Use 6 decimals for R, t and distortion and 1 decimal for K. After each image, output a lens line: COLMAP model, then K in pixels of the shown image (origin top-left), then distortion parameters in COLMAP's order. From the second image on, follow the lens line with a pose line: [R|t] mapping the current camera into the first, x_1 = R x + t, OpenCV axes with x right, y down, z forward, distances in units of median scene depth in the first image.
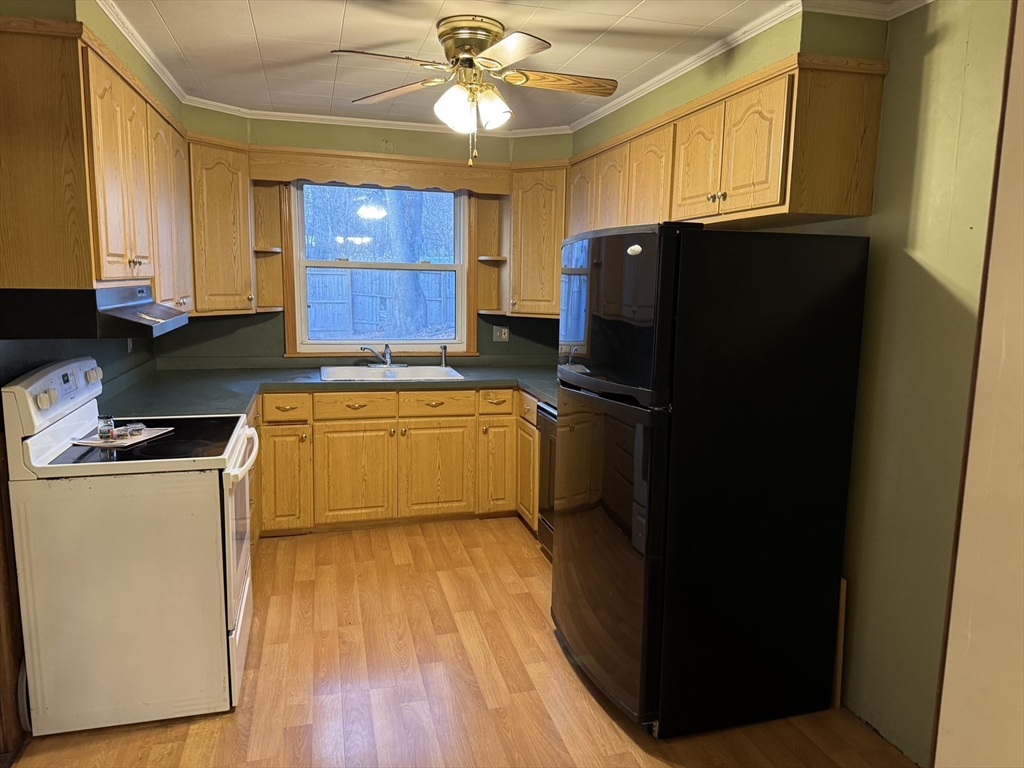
lens RADIAL K [[719.9, 0, 517.4], [0, 719.9, 390.2], [0, 0, 1]] dist [0.067036, -0.081046]
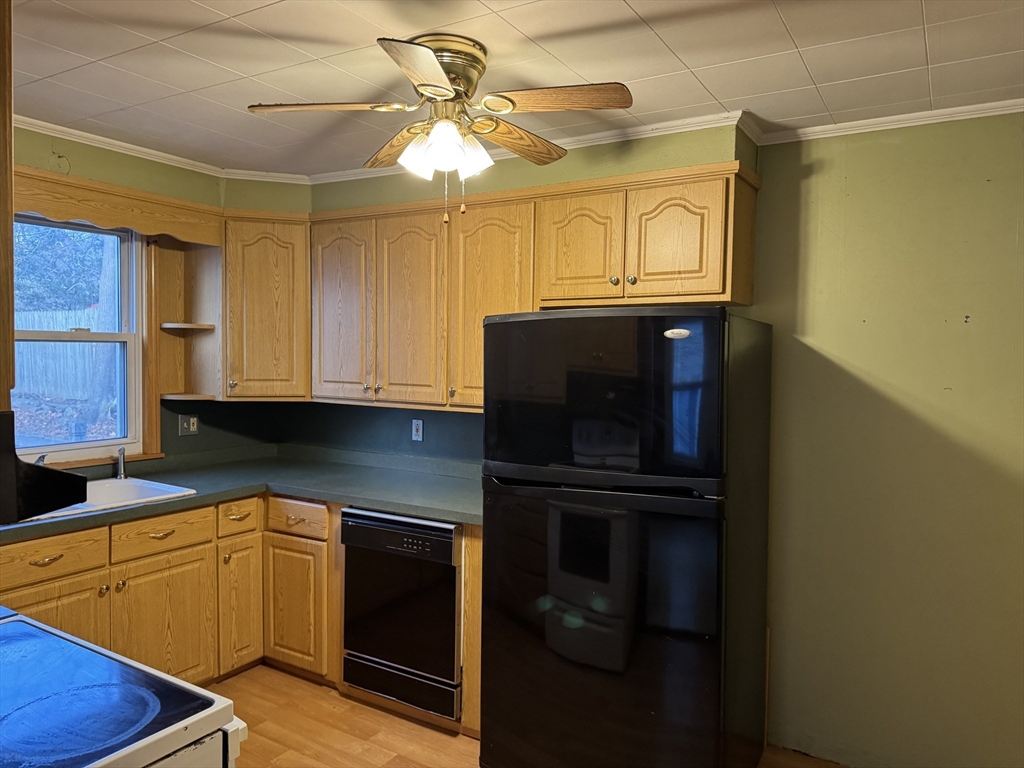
lens RADIAL K [[719.9, 0, 518.8], [0, 719.9, 388.6], [0, 0, 1]] dist [0.067036, -0.081046]
pose [[0.725708, -0.039903, 0.686845, -0.347706], [0.101534, 0.993597, -0.049556, -0.051746], [-0.680469, 0.105701, 0.725113, 0.249723]]
